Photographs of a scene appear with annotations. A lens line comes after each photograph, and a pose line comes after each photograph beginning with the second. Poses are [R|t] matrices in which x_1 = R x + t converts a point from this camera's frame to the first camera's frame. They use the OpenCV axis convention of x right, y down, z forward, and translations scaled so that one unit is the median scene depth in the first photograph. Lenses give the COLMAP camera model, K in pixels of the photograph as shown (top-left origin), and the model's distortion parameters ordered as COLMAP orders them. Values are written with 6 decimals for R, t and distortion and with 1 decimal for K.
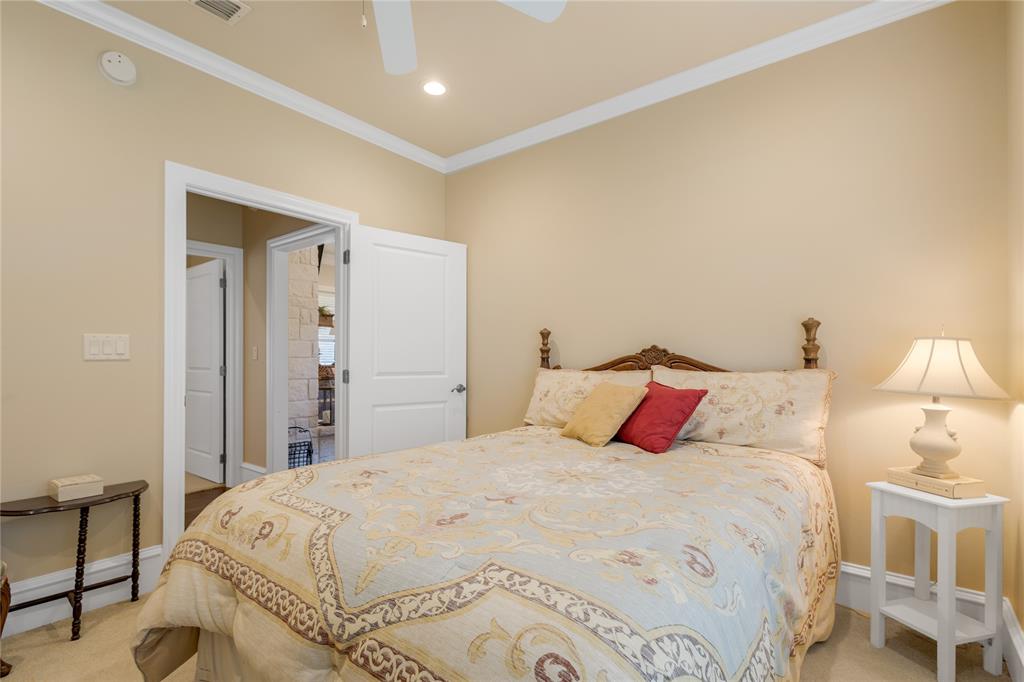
lens RADIAL K [[483.6, 0, 512.3], [0, 483.6, 358.8], [0, 0, 1]] dist [0.008440, 0.000235]
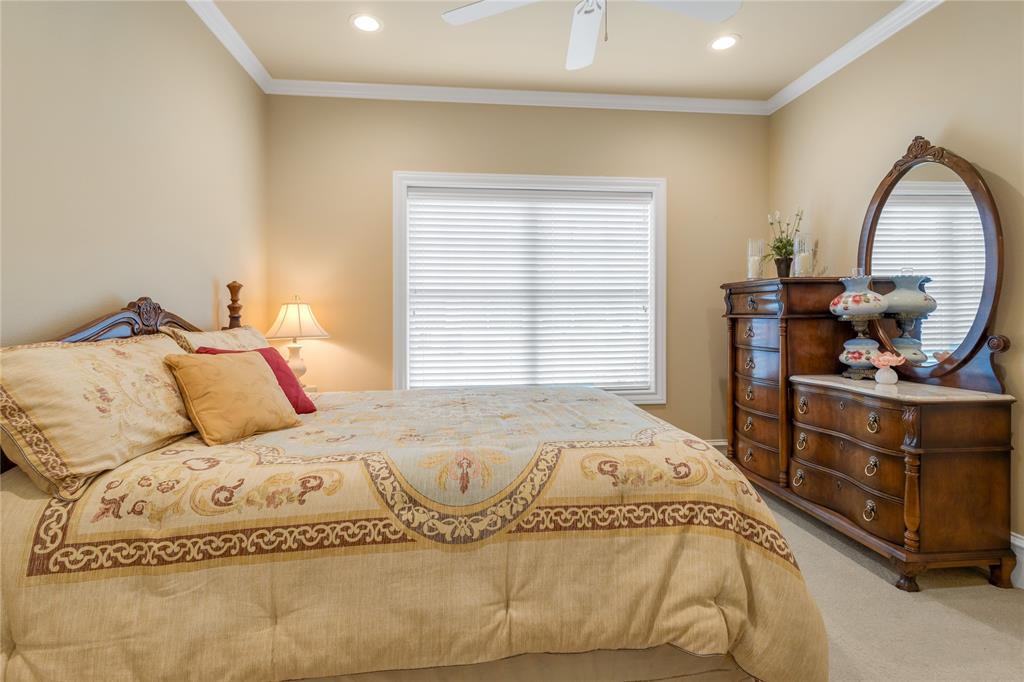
lens RADIAL K [[501.9, 0, 511.3], [0, 501.9, 349.7], [0, 0, 1]] dist [0.002518, 0.000245]
pose [[-0.703535, -0.045021, 0.709234, -0.909348], [0.004341, 0.997700, 0.067638, -0.000949], [-0.710648, 0.050665, -0.701721, 1.815433]]
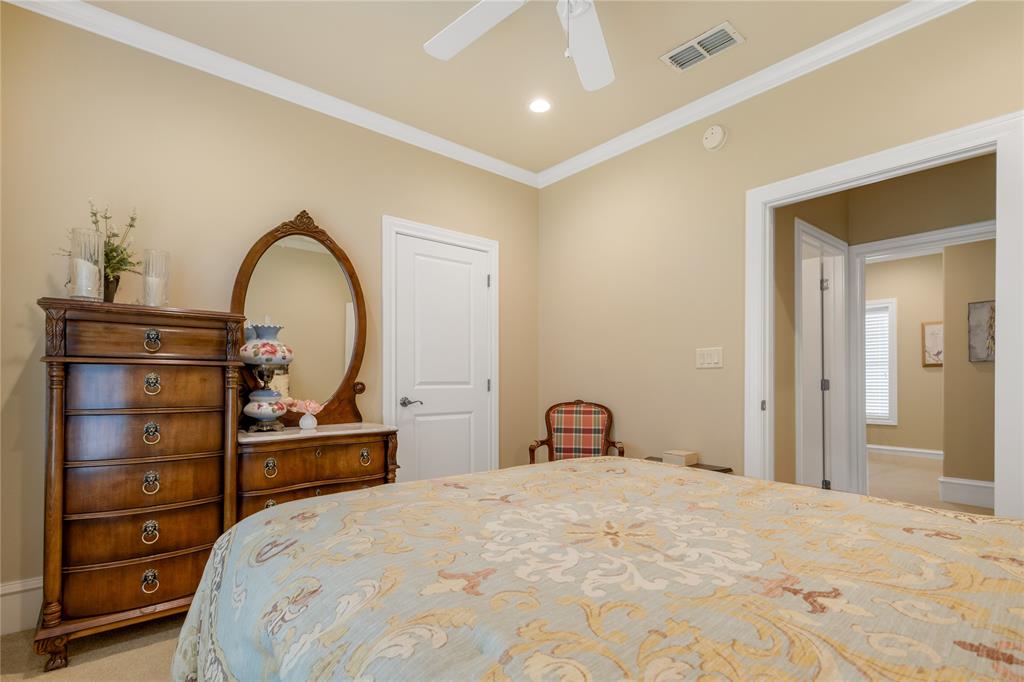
lens RADIAL K [[493.7, 0, 511.7], [0, 493.7, 377.3], [0, 0, 1]] dist [0.012288, 0.000112]
pose [[-0.204778, -0.009106, -0.978766, 0.734732], [-0.001551, 0.999958, -0.008979, 0.052215], [0.978807, -0.000321, -0.204784, 0.979362]]
